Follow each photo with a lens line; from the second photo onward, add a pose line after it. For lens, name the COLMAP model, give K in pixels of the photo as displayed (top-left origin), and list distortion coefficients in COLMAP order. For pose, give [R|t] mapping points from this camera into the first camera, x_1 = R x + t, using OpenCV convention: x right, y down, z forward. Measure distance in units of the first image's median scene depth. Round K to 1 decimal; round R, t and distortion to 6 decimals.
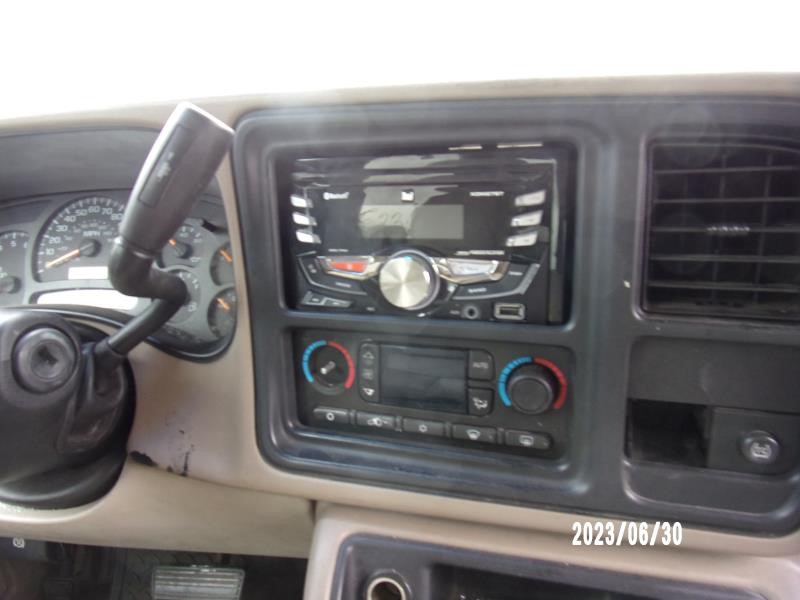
lens RADIAL K [[572.6, 0, 384.3], [0, 572.6, 304.0], [0, 0, 1]] dist [-0.017378, -0.001198]
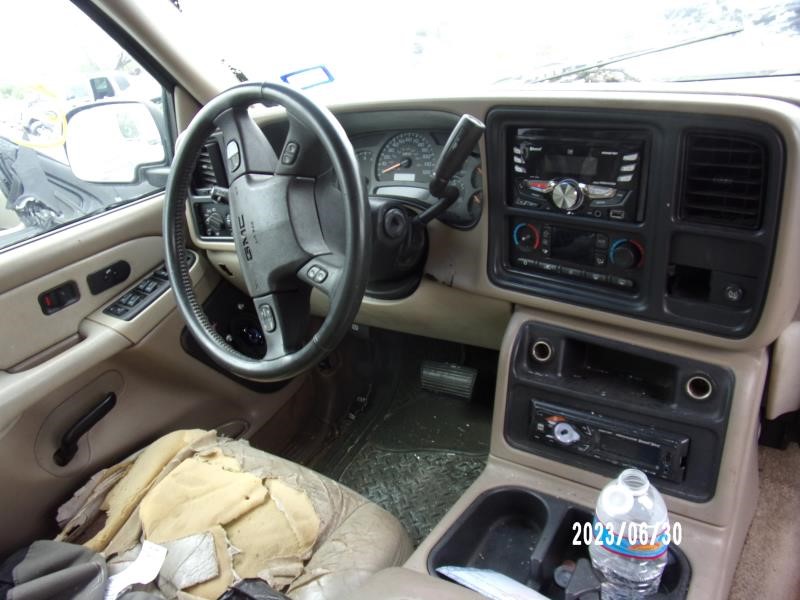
lens RADIAL K [[572.6, 0, 384.3], [0, 572.6, 304.0], [0, 0, 1]] dist [-0.017378, -0.001198]
pose [[0.904061, 0.125951, -0.408425, 0.299826], [-0.041997, 0.977148, 0.208372, -0.054421], [0.425336, -0.171228, 0.888690, -1.005368]]
